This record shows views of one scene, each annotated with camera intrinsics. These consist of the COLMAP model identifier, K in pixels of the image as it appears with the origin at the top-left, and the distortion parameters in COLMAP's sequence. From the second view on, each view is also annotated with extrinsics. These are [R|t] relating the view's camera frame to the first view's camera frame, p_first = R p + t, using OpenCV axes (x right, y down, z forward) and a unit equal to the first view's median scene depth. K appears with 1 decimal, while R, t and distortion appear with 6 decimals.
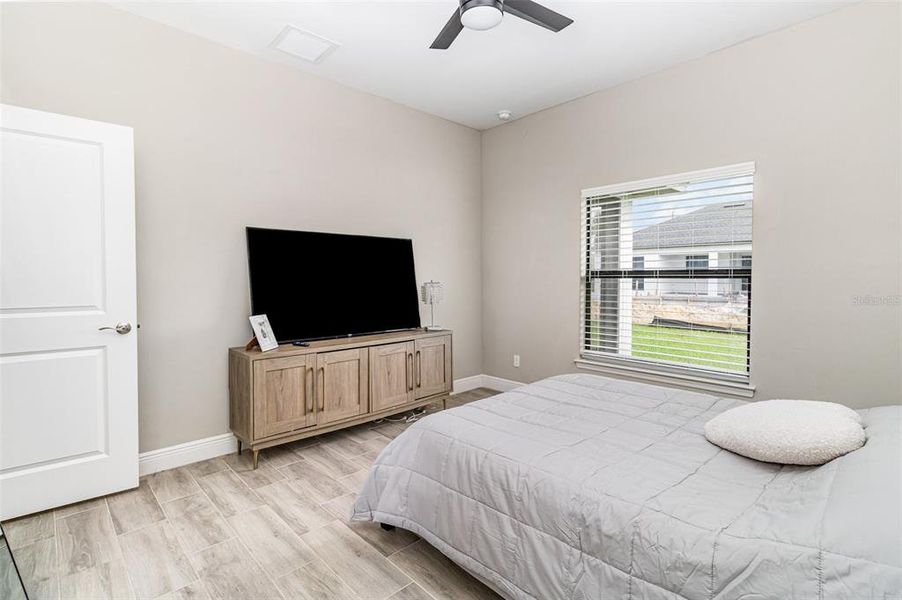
lens RADIAL K [[416.6, 0, 450.8], [0, 416.6, 294.7], [0, 0, 1]] dist [0.000589, 0.000214]
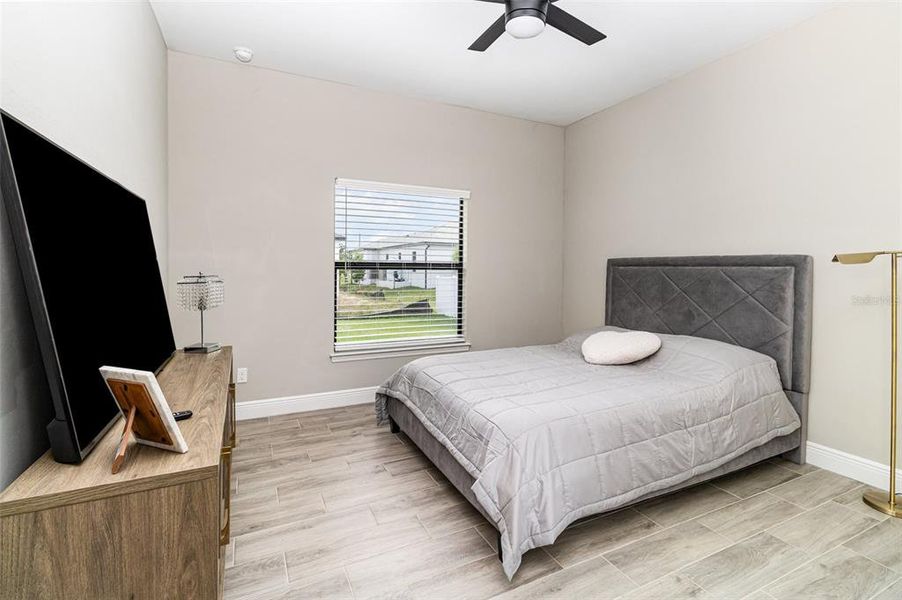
lens RADIAL K [[419.4, 0, 451.2], [0, 419.4, 286.4], [0, 0, 1]] dist [-0.011264, 0.000058]
pose [[0.322704, -0.033809, 0.945896, -1.023040], [0.034568, 0.999116, 0.023918, -0.024254], [-0.945869, 0.024979, 0.323587, 0.865126]]
